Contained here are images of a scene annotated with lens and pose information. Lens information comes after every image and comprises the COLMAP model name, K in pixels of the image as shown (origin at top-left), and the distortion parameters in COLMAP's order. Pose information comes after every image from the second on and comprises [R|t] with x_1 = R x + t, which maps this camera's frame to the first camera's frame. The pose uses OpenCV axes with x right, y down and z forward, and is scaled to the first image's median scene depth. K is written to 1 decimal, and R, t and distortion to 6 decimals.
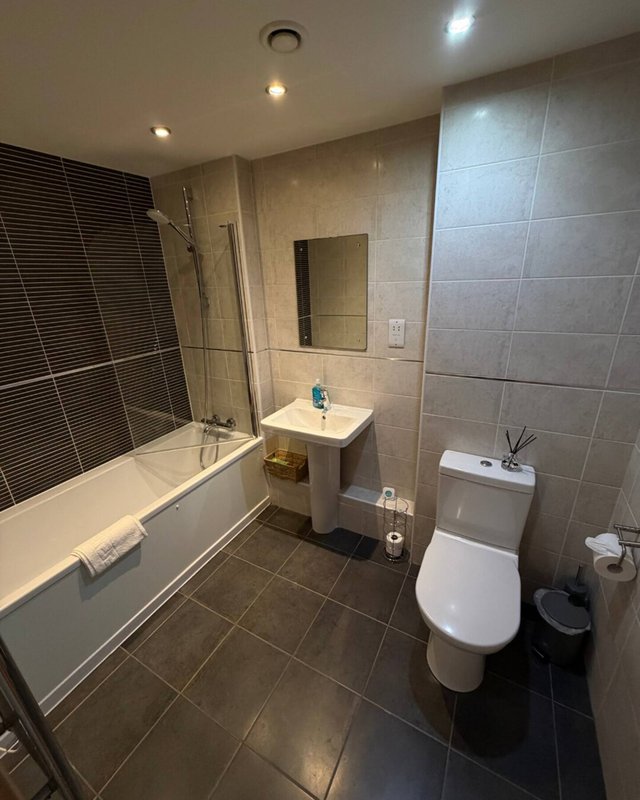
lens RADIAL K [[341.0, 0, 320.0], [0, 341.0, 400.0], [0, 0, 1]] dist [0.000133, 0.000144]
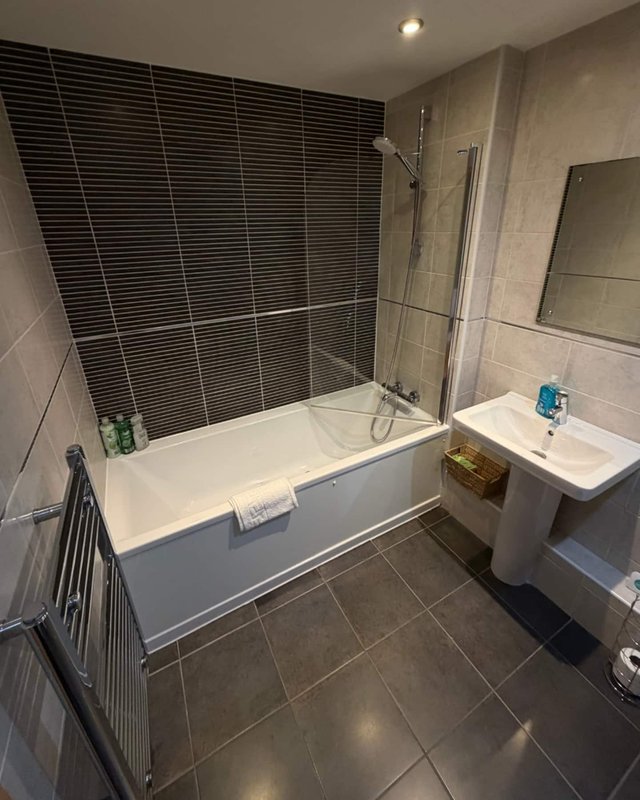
lens RADIAL K [[343.9, 0, 319.9], [0, 343.9, 360.8], [0, 0, 1]] dist [-0.000748, -0.000163]
pose [[0.841210, 0.218350, -0.494660, -0.068336], [-0.196250, 0.975747, 0.096969, -0.065347], [0.503837, 0.015506, 0.863660, 0.179661]]
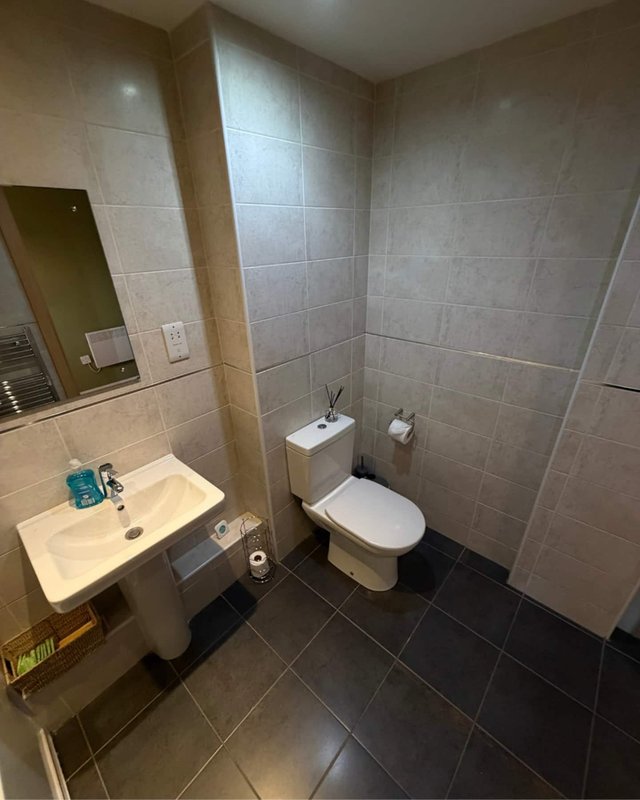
lens RADIAL K [[340.3, 0, 320.3], [0, 340.3, 410.0], [0, 0, 1]] dist [0.000196, 0.000060]
pose [[0.222952, -0.415874, 0.881670, -0.369391], [0.346690, 0.879132, 0.327007, -0.176015], [-0.911097, 0.232759, 0.340184, 0.442157]]
